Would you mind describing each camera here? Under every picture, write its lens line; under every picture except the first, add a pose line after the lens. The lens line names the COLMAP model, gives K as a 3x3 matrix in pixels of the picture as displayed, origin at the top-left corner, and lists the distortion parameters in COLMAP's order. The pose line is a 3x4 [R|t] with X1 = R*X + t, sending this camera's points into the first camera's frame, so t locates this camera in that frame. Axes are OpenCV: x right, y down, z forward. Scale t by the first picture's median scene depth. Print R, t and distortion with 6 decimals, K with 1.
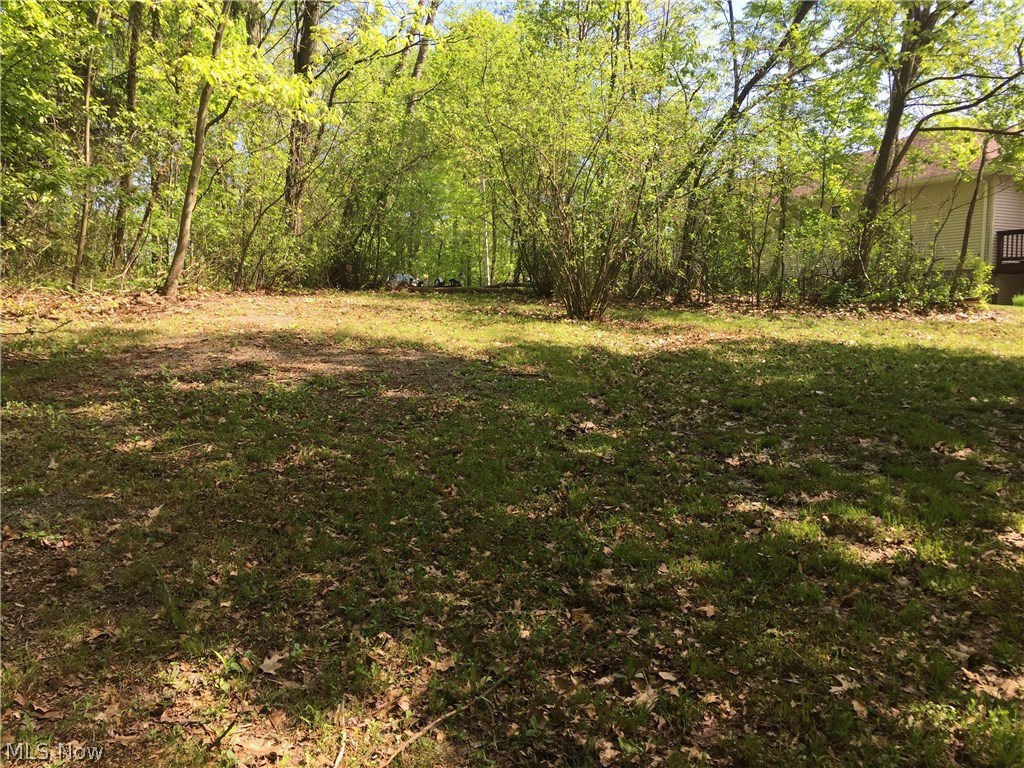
lens RADIAL K [[883.6, 0, 500.7], [0, 883.6, 383.0], [0, 0, 1]] dist [0.092651, -0.121913]
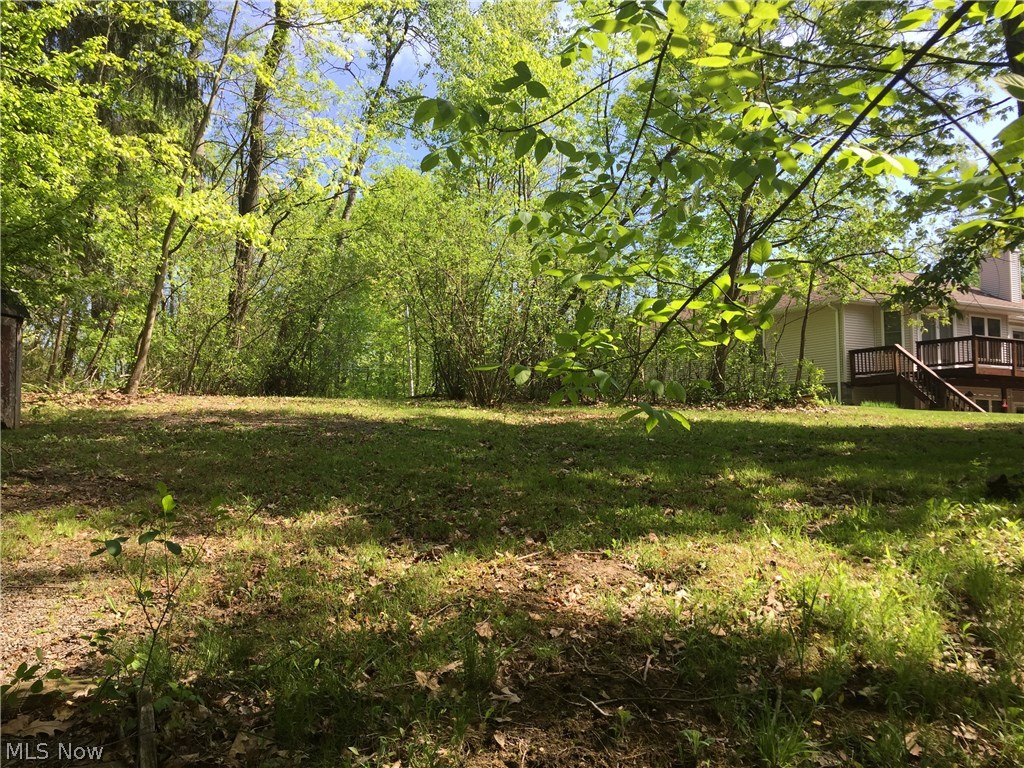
lens RADIAL K [[883.6, 0, 500.7], [0, 883.6, 383.0], [0, 0, 1]] dist [0.092651, -0.121913]
pose [[0.996538, -0.010264, 0.082506, 0.011355], [0.022824, 0.987999, -0.152762, 0.063604], [-0.079948, 0.154116, 0.984813, -0.156147]]
